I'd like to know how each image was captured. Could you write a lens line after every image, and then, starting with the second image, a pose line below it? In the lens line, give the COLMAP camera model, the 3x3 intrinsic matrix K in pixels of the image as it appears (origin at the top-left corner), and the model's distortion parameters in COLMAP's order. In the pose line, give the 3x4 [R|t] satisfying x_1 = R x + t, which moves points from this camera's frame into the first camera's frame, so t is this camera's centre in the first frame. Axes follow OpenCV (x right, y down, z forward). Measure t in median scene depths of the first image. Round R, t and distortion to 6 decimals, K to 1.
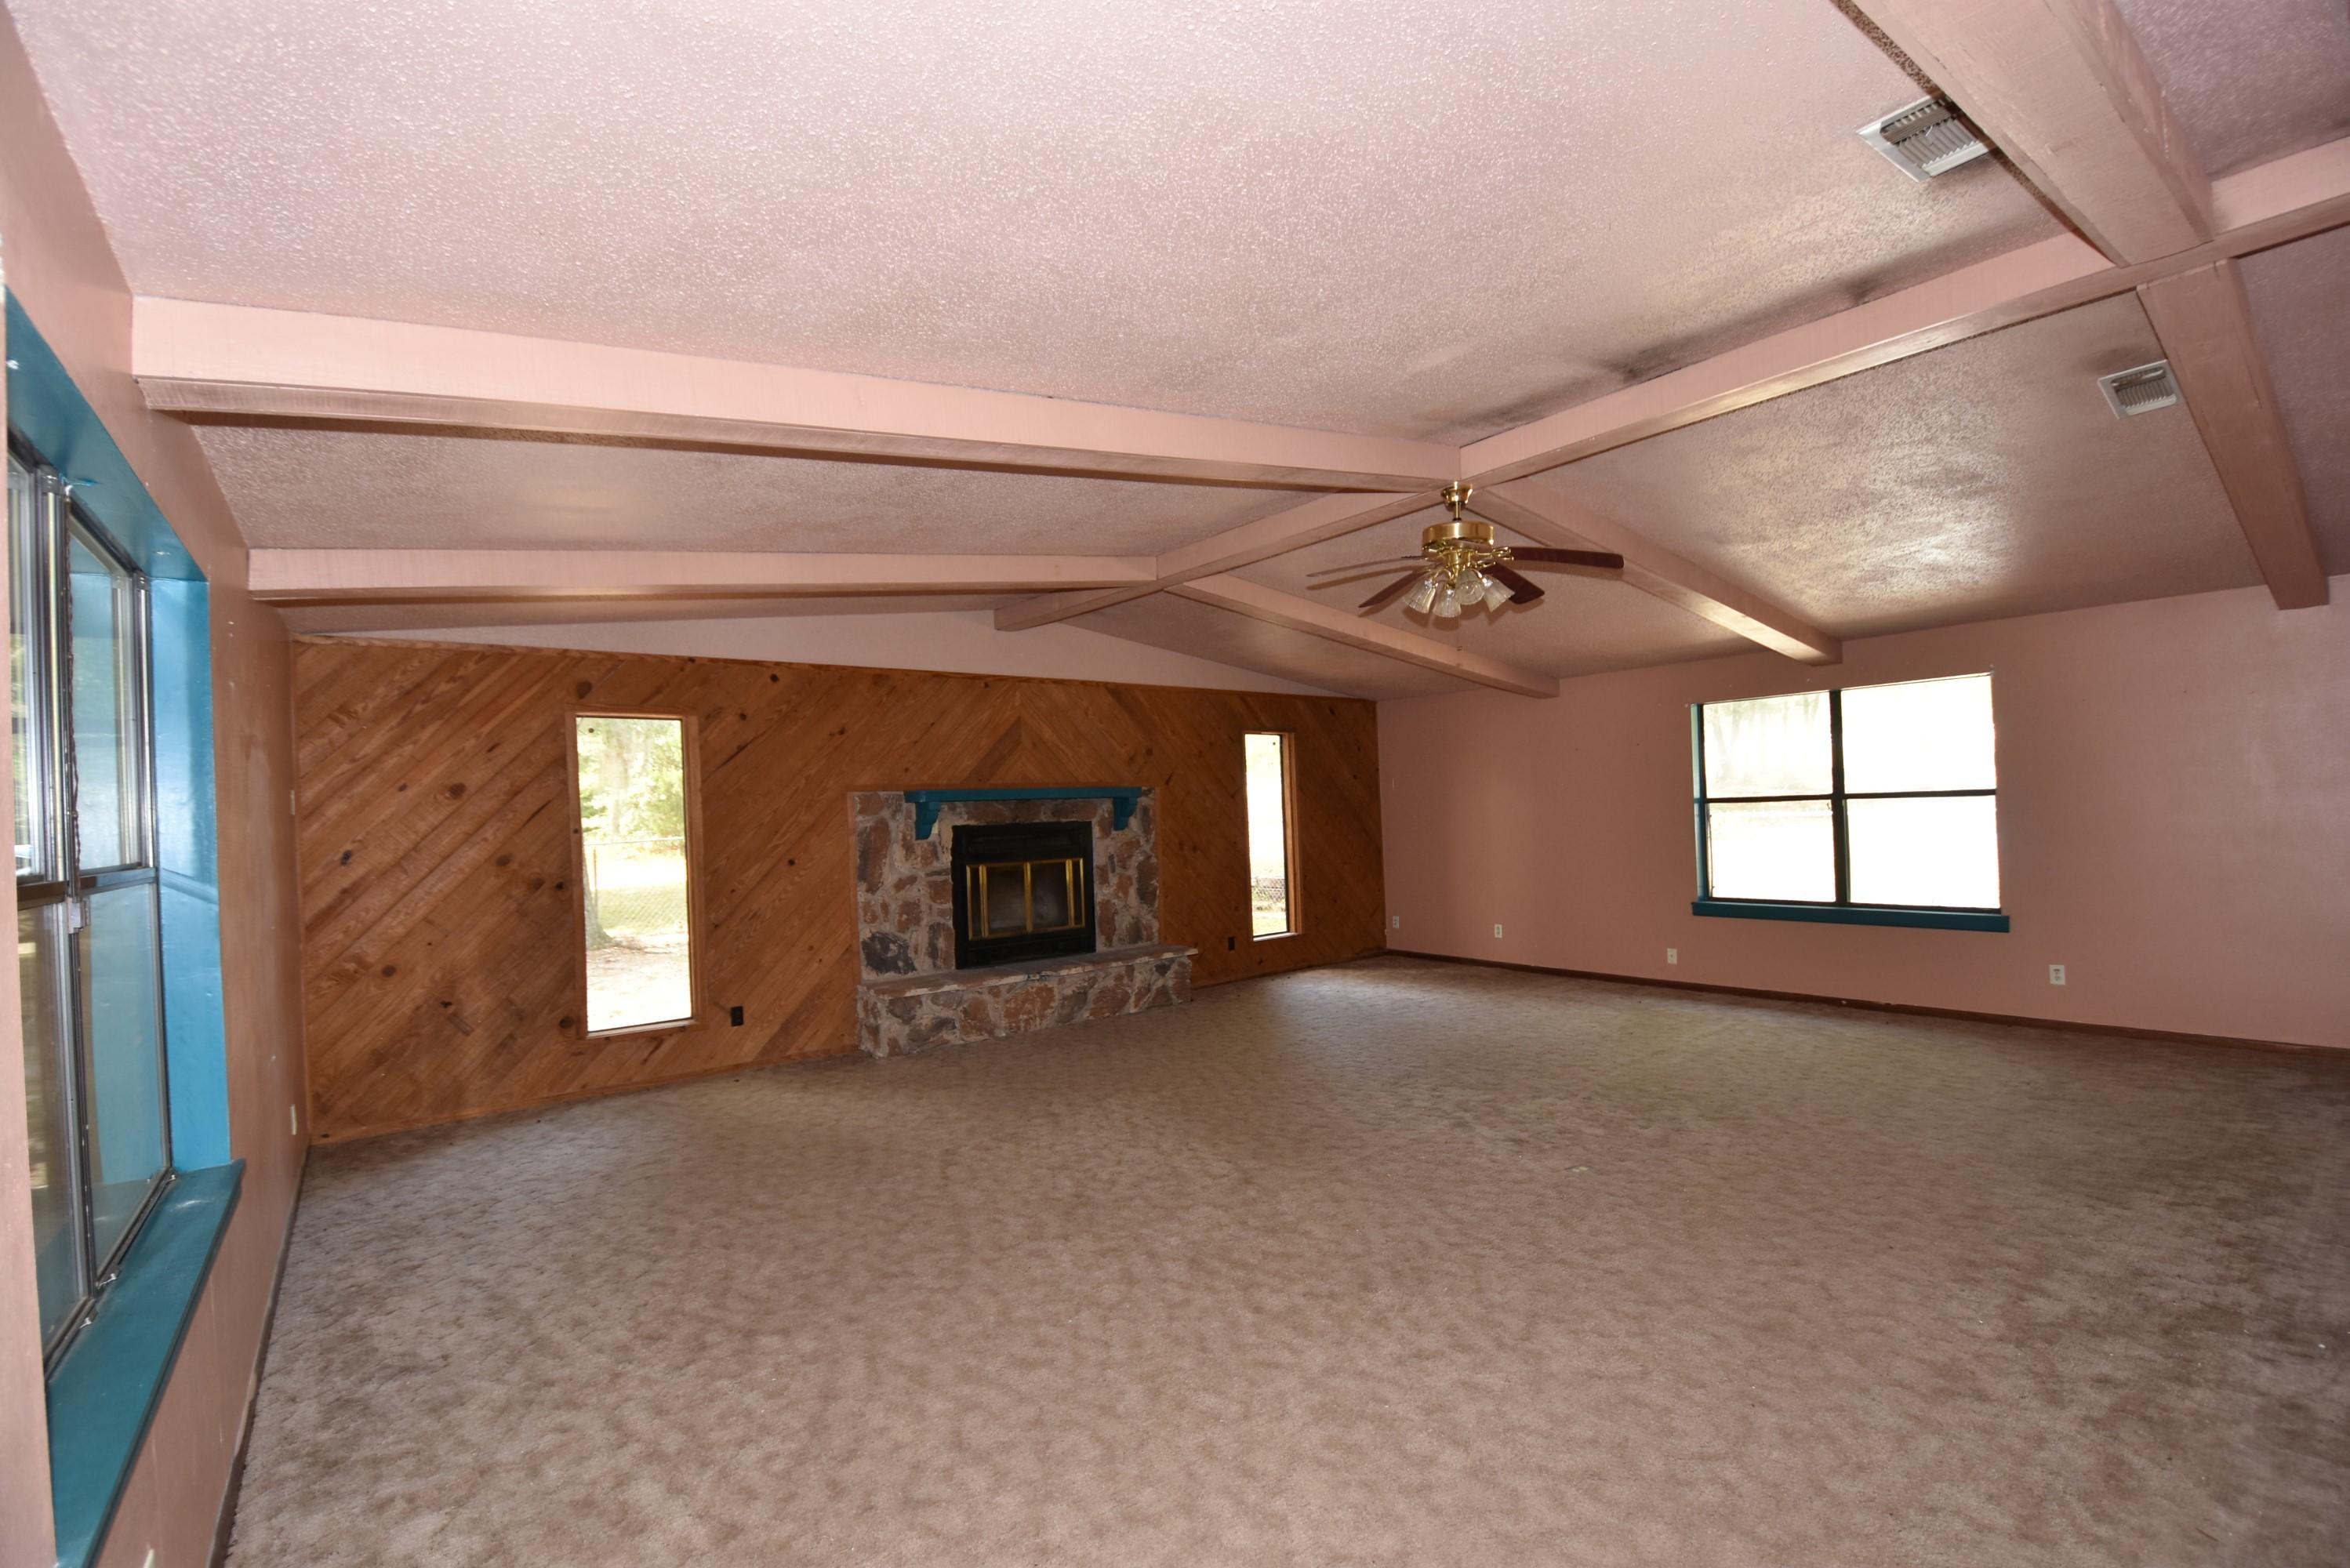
lens RADIAL K [[1025.7, 0, 1174.2], [0, 1025.7, 782.3], [0, 0, 1]] dist [-0.000434, -0.011695]
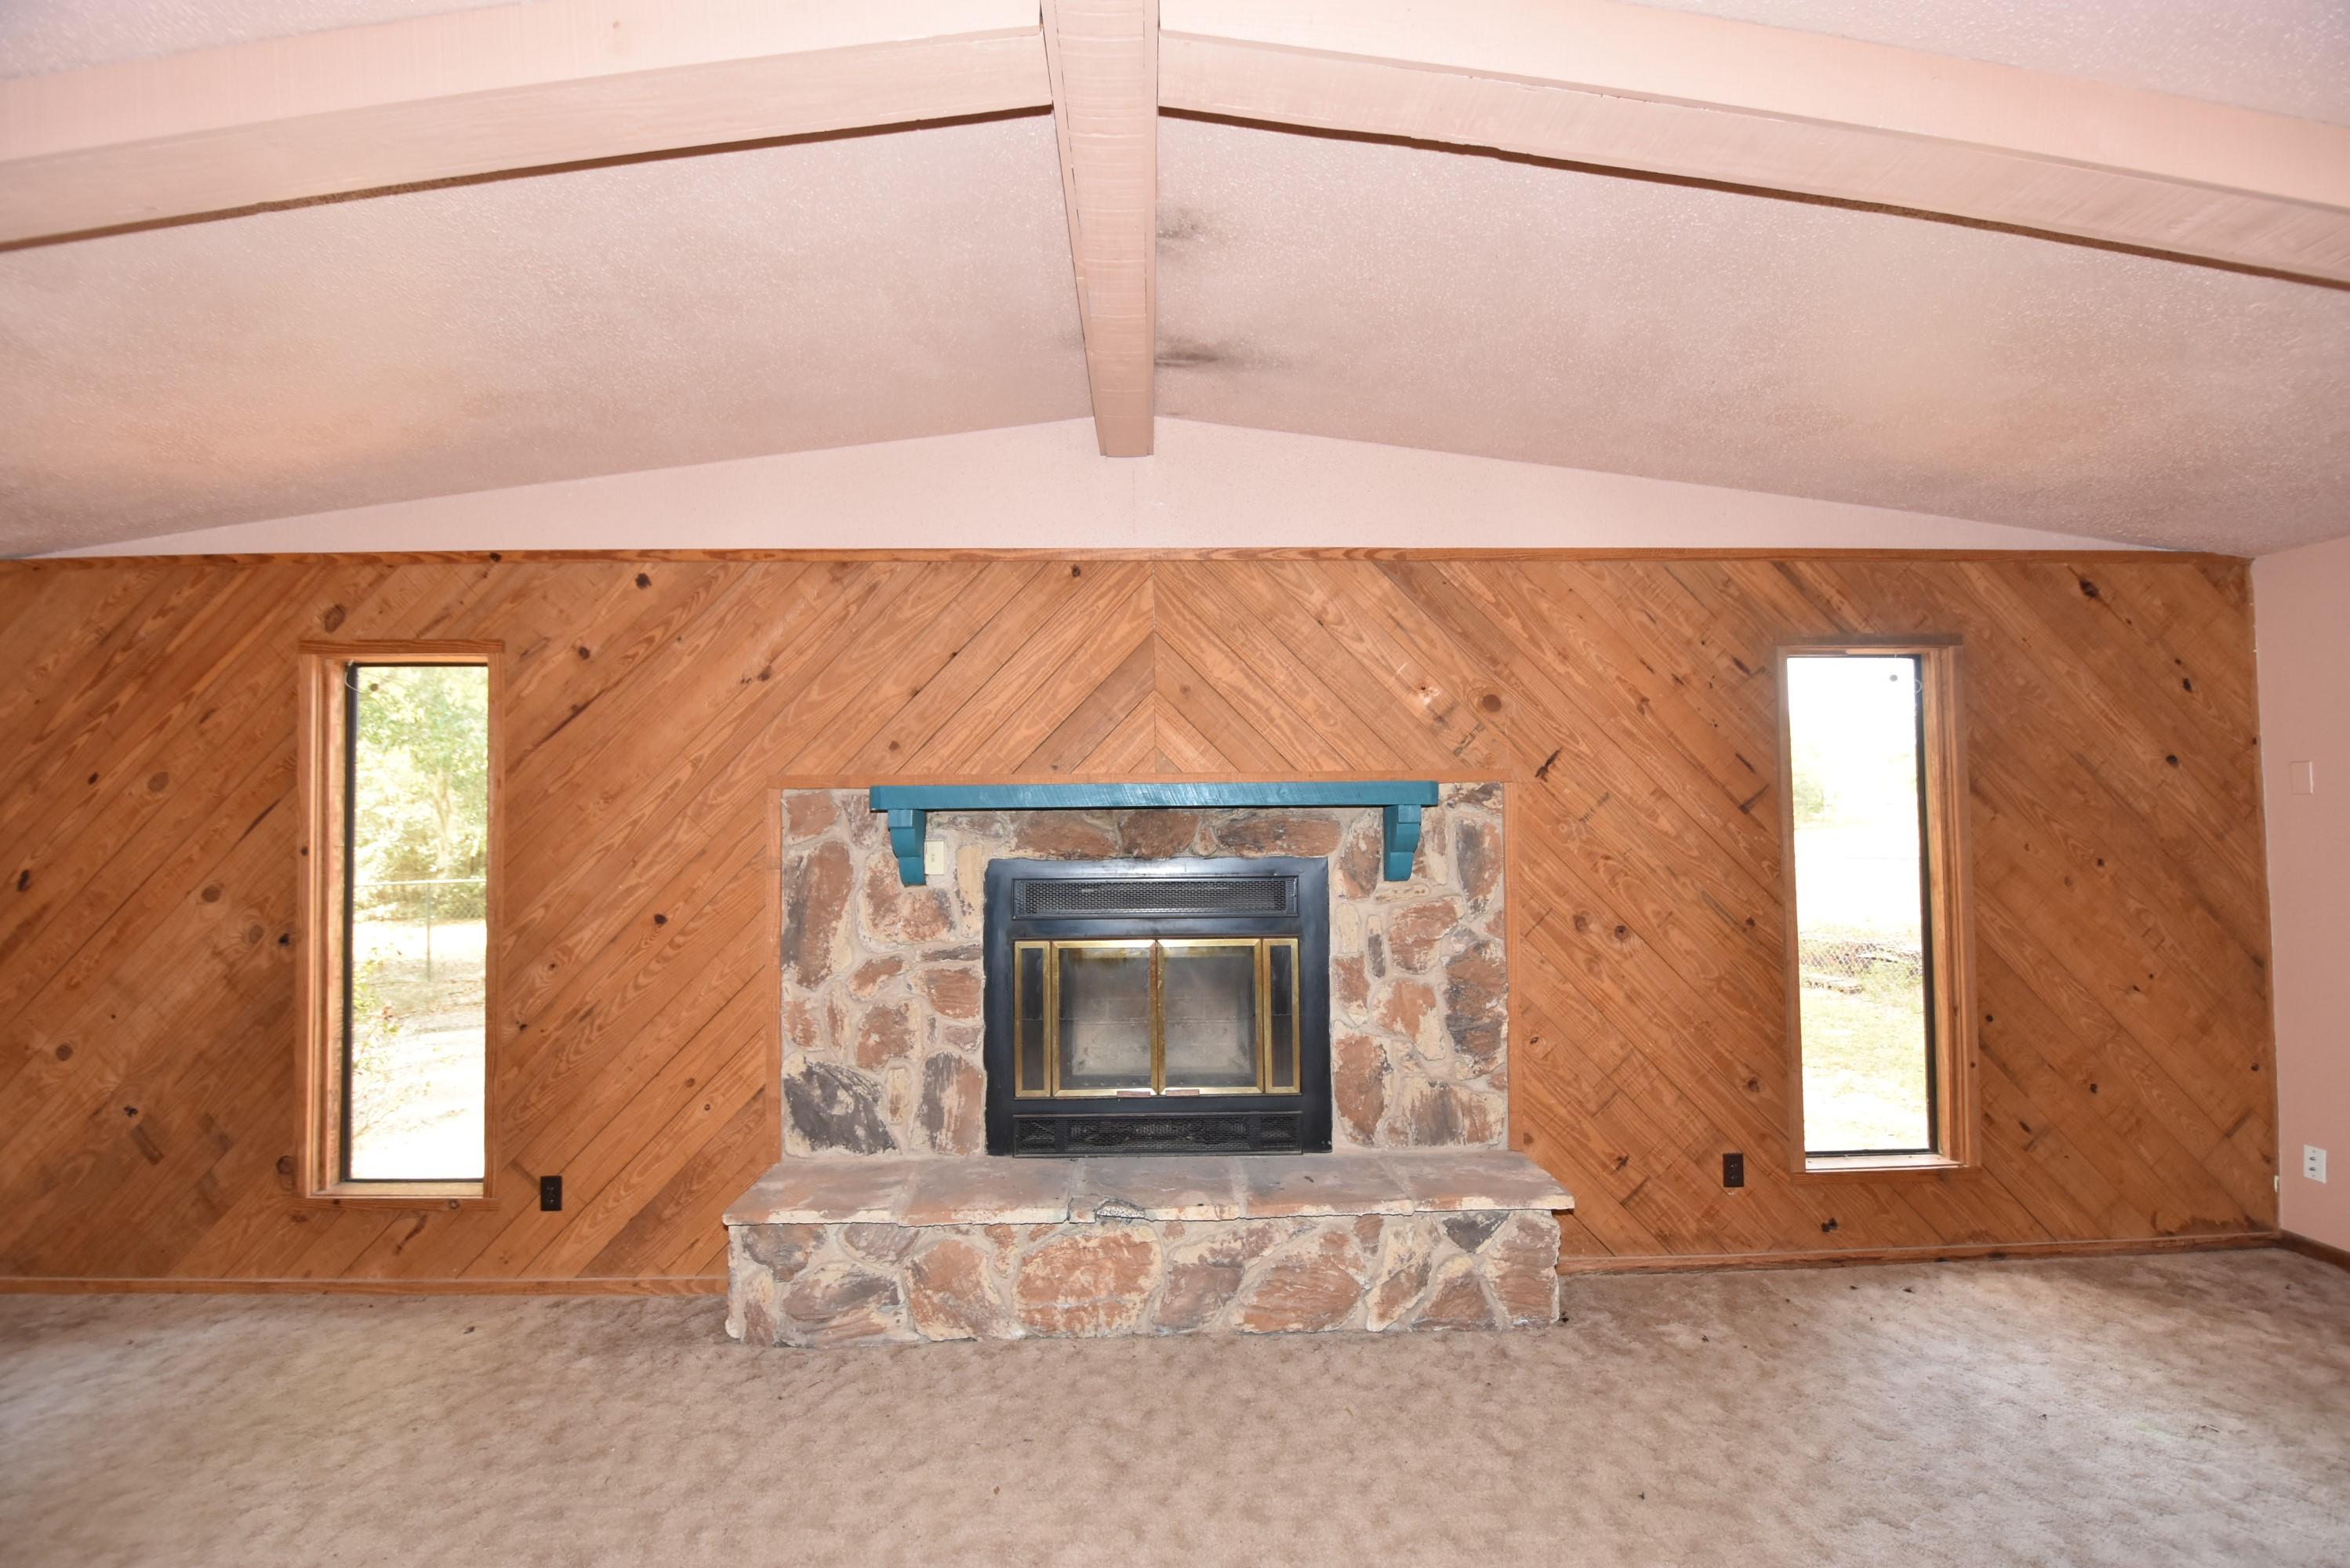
lens RADIAL K [[1025.7, 0, 1188.6], [0, 1025.7, 793.0], [0, 0, 1]] dist [-0.000434, -0.011695]
pose [[0.796799, 0.001019, -0.604244, 0.157558], [-0.000740, 0.999999, 0.000711, 0.010169], [0.604245, -0.000119, 0.796799, 0.670432]]
